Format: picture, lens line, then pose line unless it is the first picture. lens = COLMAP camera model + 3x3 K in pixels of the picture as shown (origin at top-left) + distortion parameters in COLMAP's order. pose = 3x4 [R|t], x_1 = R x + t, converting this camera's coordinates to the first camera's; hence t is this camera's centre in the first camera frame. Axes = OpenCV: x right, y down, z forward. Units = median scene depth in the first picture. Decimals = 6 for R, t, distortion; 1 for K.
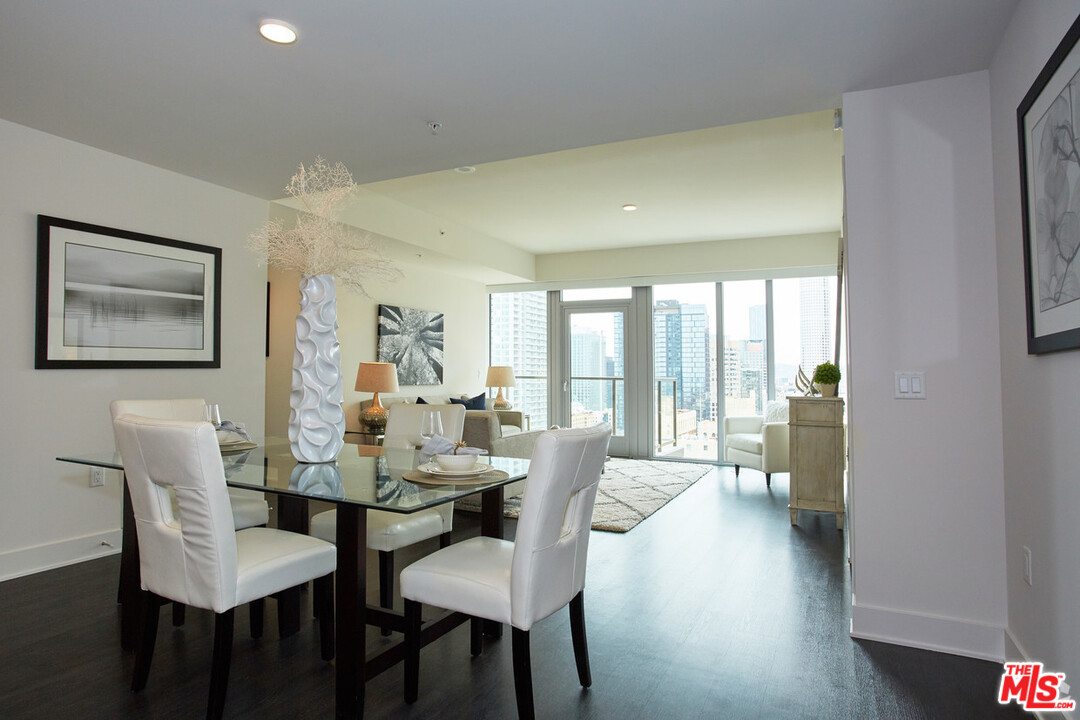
lens RADIAL K [[511.7, 0, 540.0], [0, 511.7, 360.0], [0, 0, 1]] dist [-0.035678, 0.000185]
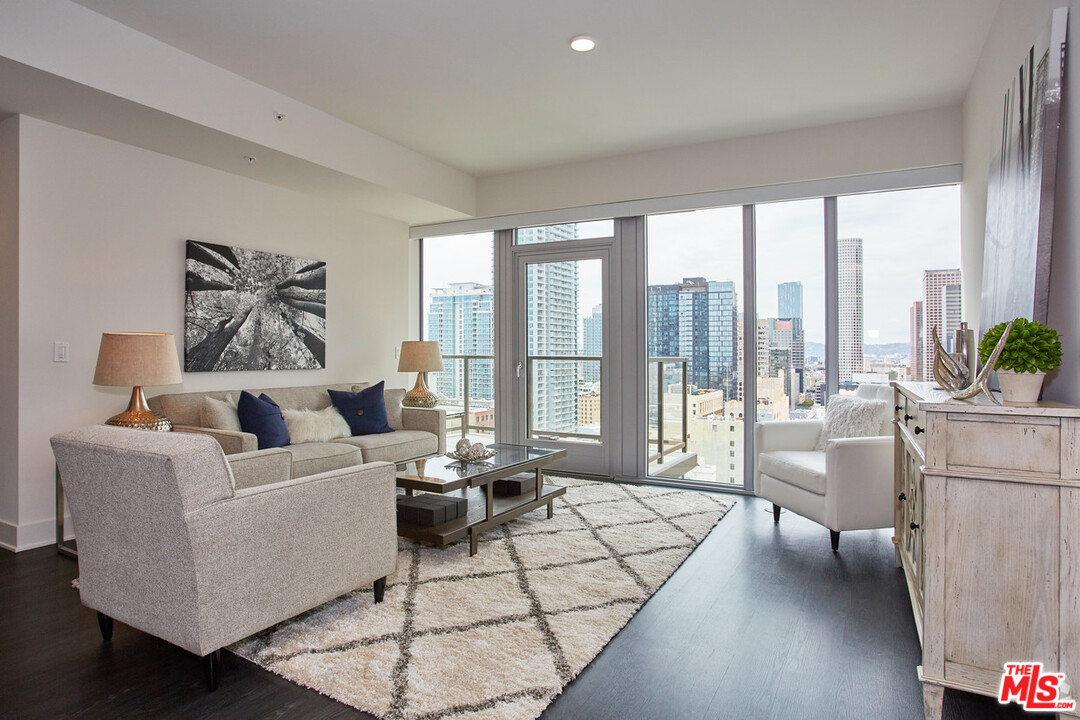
lens RADIAL K [[514.0, 0, 548.7], [0, 514.0, 361.9], [0, 0, 1]] dist [-0.037220, 0.000290]
pose [[0.999486, -0.004500, -0.031744, 0.124106], [0.005862, 0.999061, 0.042936, 0.012685], [0.031521, -0.043100, 0.998573, 0.356777]]
